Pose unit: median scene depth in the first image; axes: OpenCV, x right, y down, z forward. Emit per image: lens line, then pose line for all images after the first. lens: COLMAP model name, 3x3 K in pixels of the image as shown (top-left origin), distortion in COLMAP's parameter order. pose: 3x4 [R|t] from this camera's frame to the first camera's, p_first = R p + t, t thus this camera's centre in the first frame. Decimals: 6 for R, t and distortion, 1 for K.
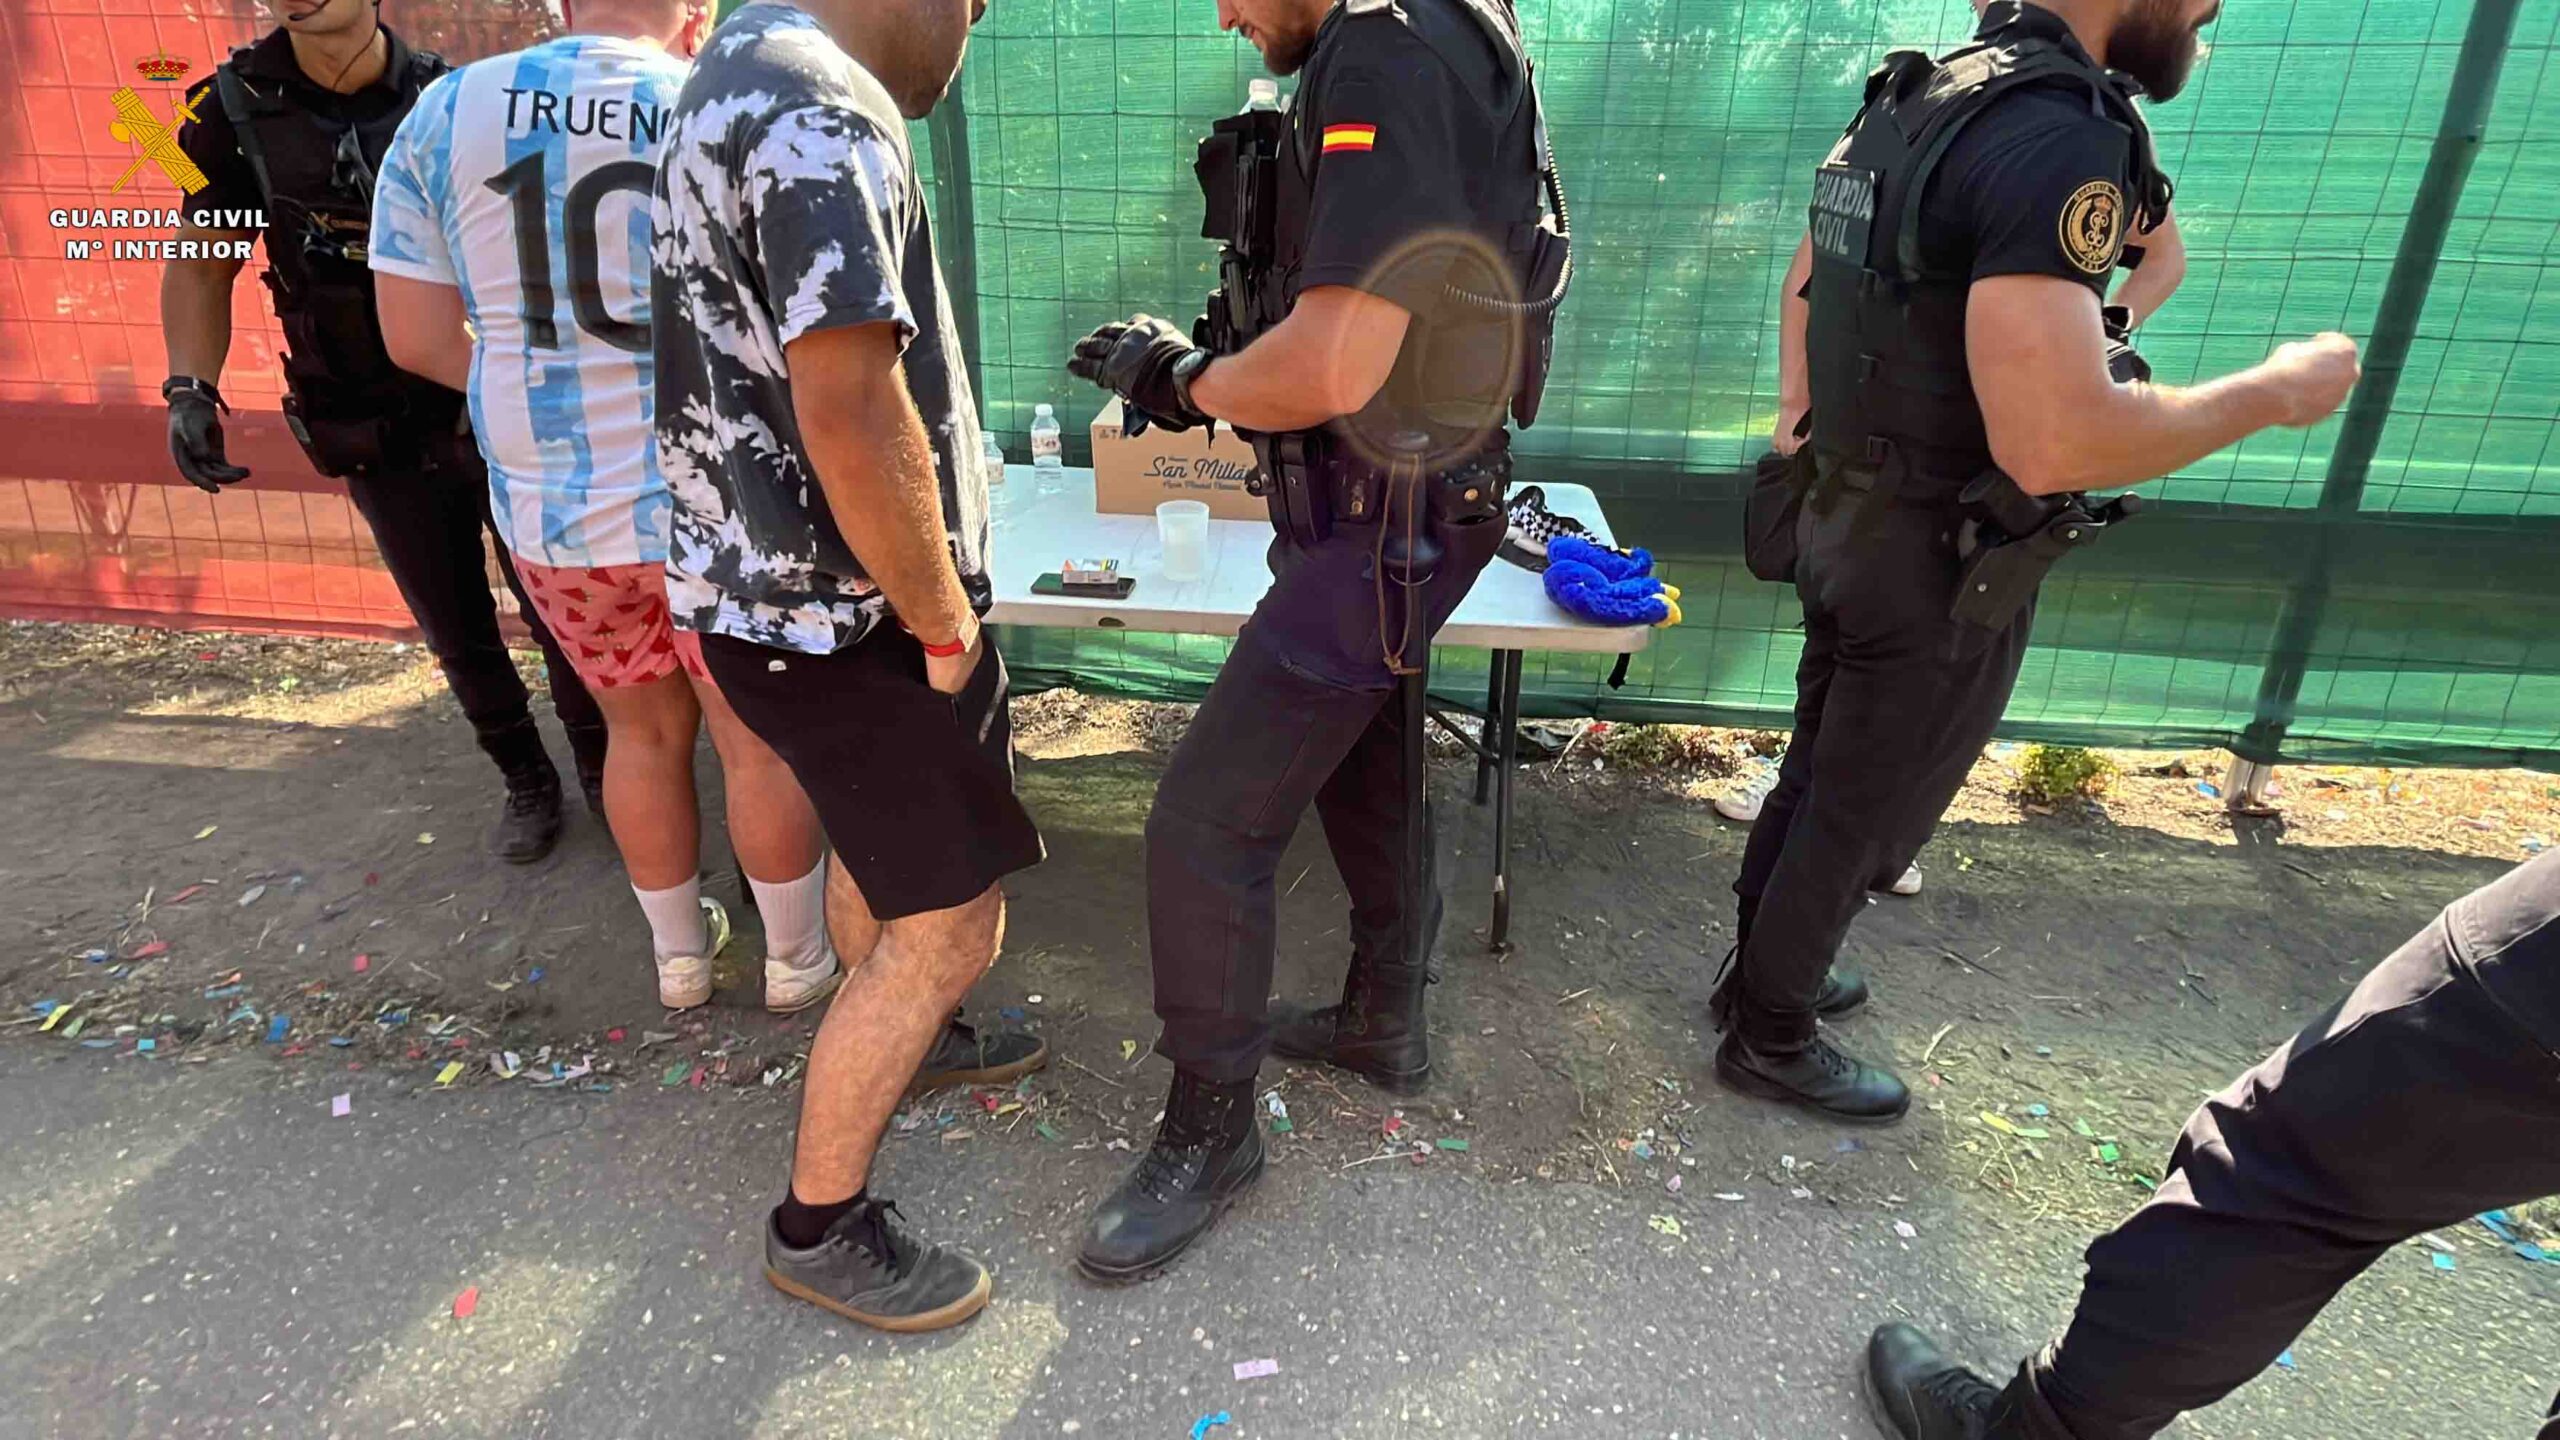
lens RADIAL K [[1266.3, 0, 1289.3], [0, 1266.3, 733.6], [0, 0, 1]] dist [-0.001110, 0.000102]
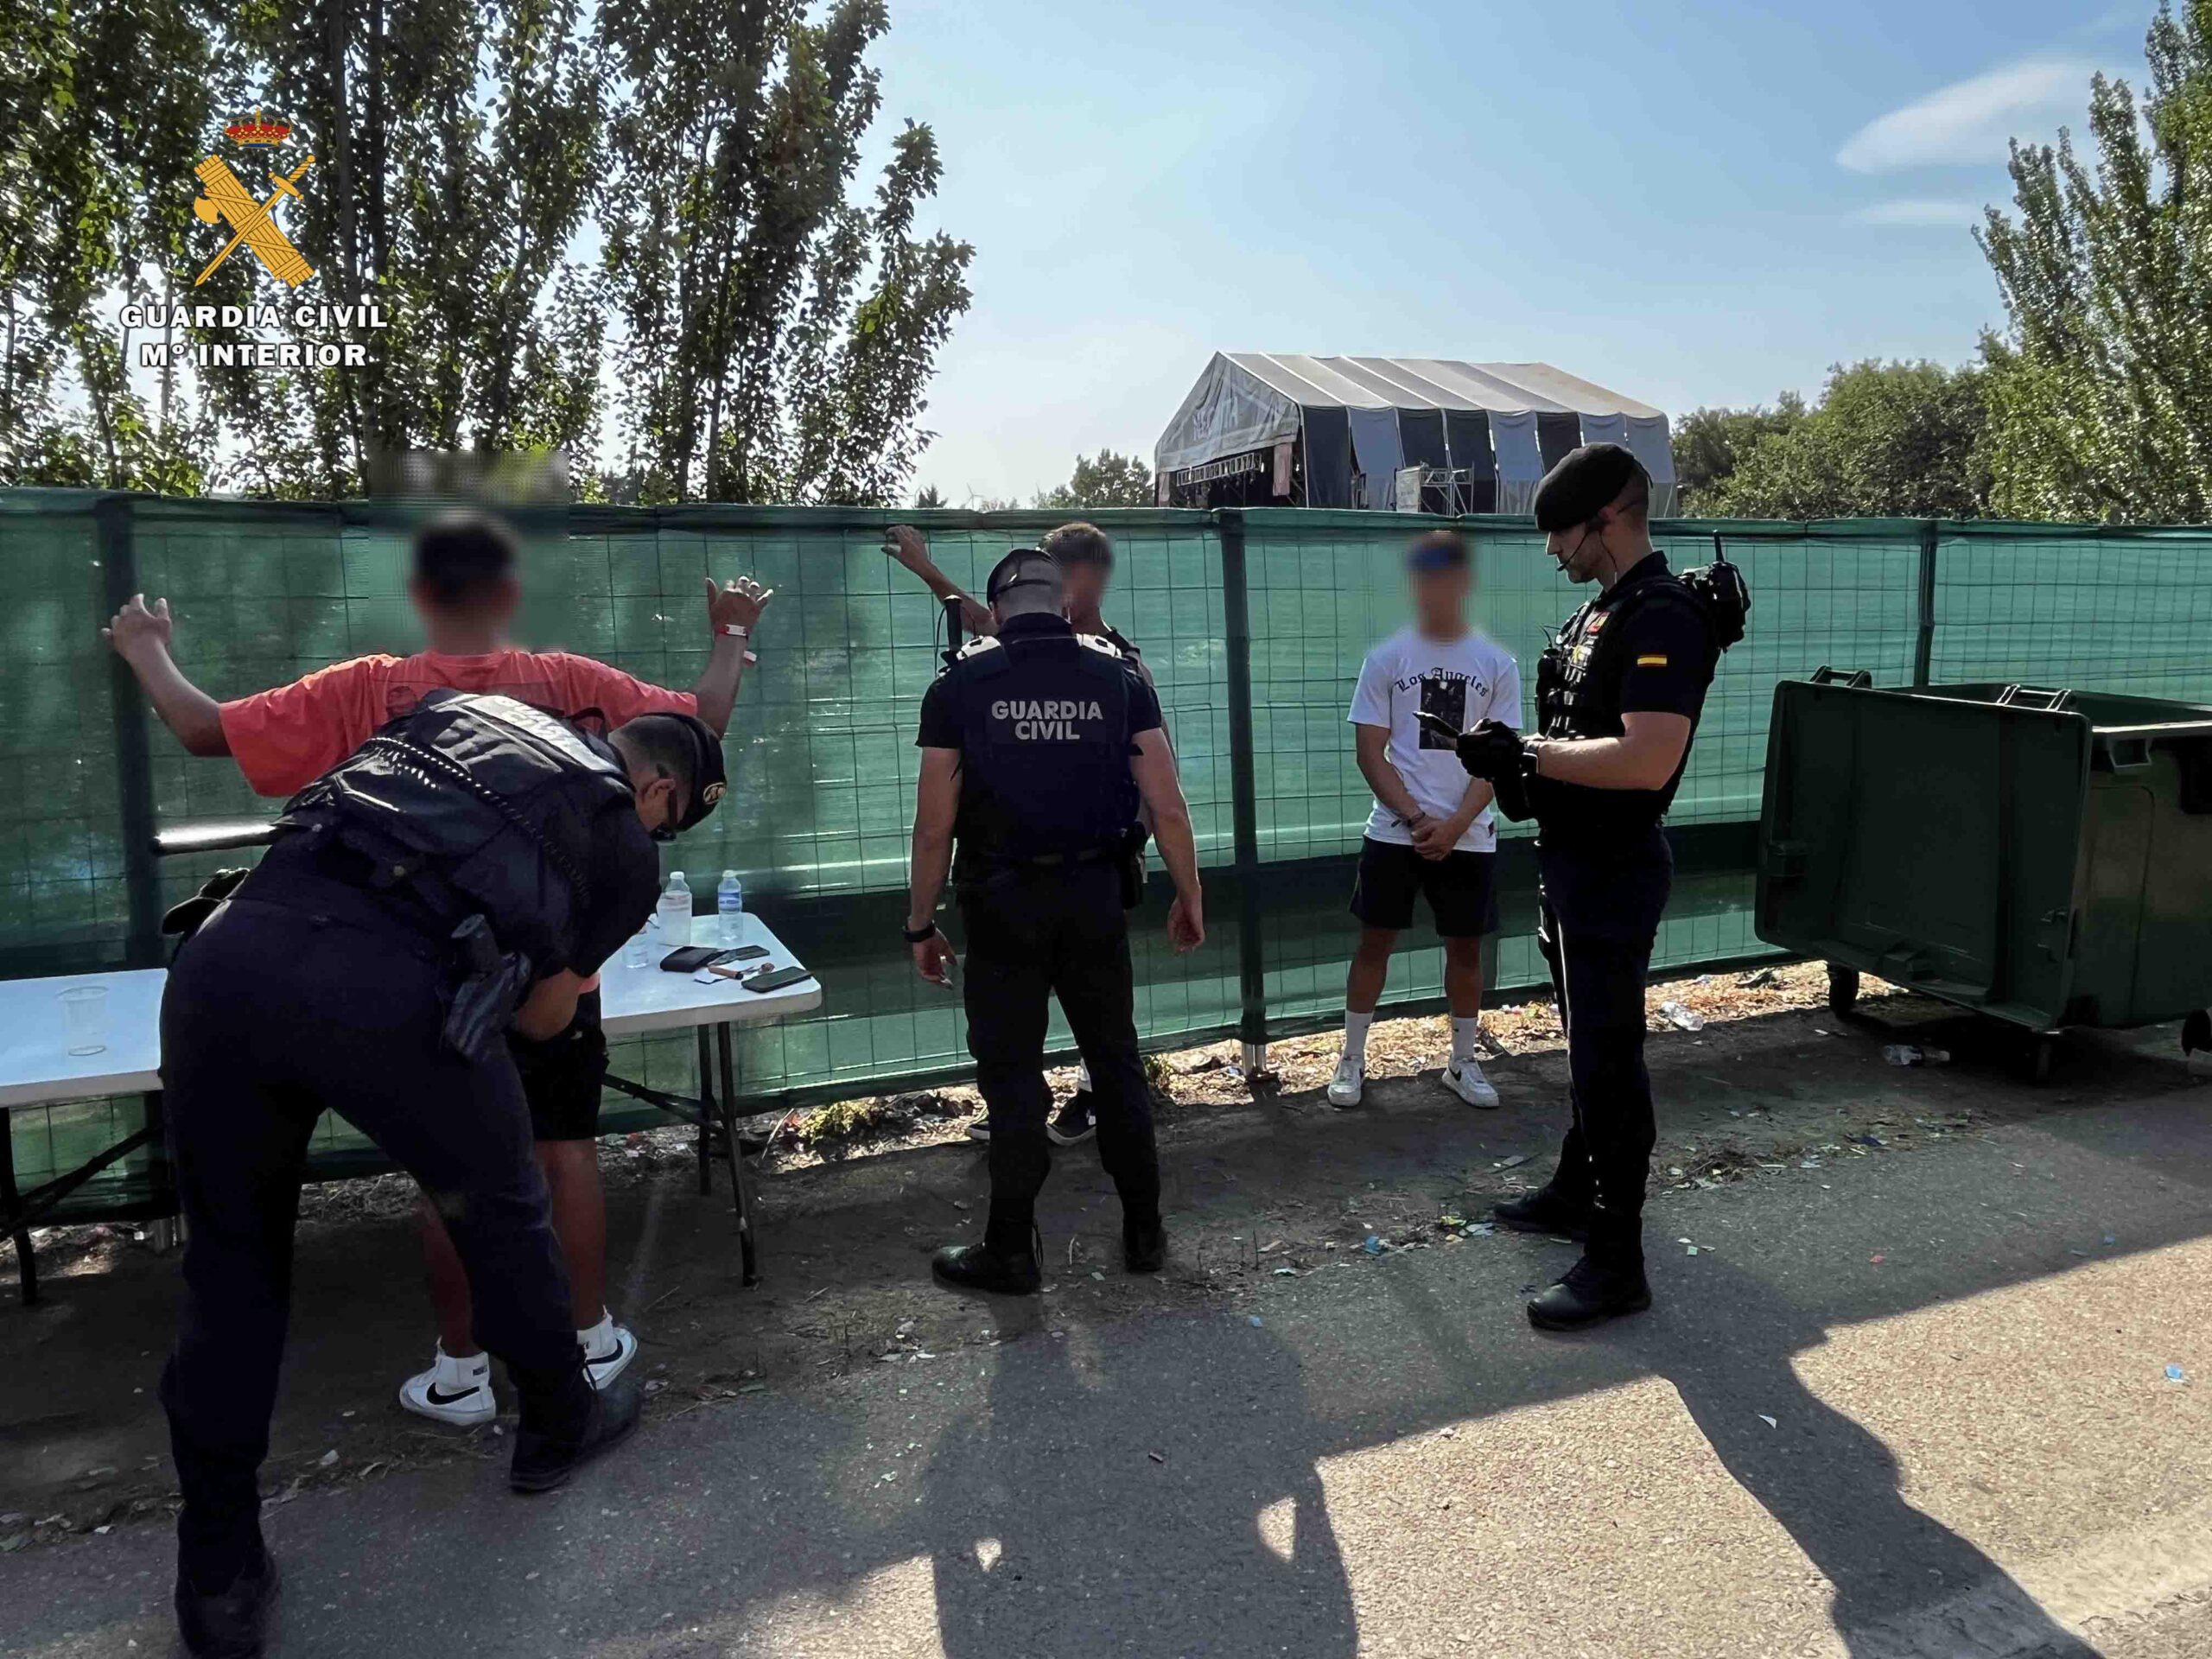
lens RADIAL K [[1485.9, 0, 1110.2], [0, 1485.9, 831.6], [0, 0, 1]] dist [-0.009098, 0.000940]
pose [[0.872175, -0.105012, 0.477790, -0.139867], [0.232319, 0.948436, -0.215630, 0.119169], [-0.430510, 0.299067, 0.851599, -0.409709]]
